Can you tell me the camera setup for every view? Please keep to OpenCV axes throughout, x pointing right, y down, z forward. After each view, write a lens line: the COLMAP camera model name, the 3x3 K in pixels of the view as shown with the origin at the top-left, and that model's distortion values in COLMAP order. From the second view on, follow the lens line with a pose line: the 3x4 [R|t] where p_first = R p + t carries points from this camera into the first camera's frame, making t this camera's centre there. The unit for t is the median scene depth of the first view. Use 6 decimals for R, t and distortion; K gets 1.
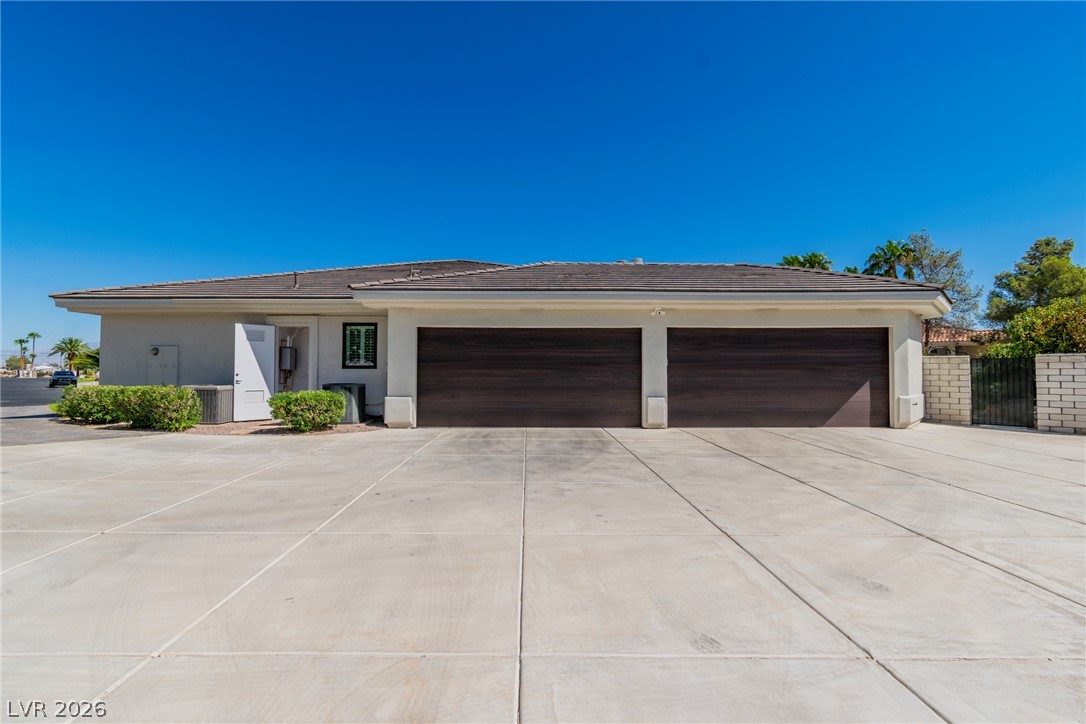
lens RADIAL K [[470.2, 0, 541.1], [0, 470.2, 360.9], [0, 0, 1]] dist [-0.000563, -0.000001]
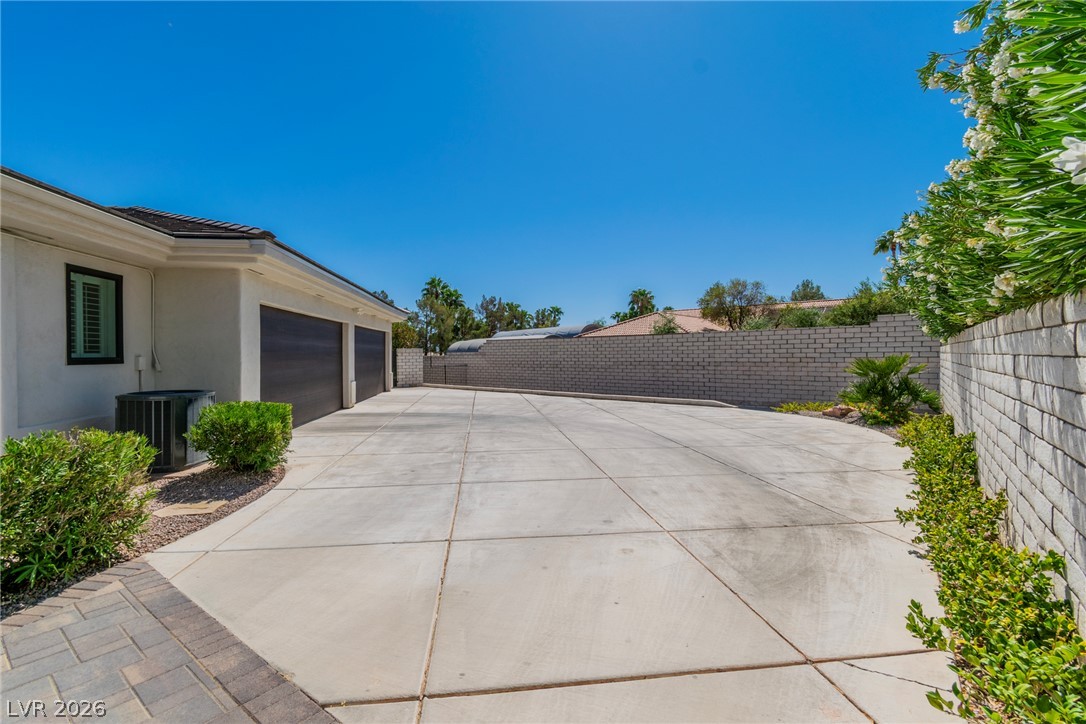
lens RADIAL K [[470.2, 0, 542.7], [0, 470.2, 358.6], [0, 0, 1]] dist [-0.000563, -0.000001]
pose [[-0.108753, -0.010258, 0.994016, -0.924490], [-0.003502, 0.999945, 0.009936, 0.004328], [-0.994063, -0.002401, -0.108783, 0.593078]]
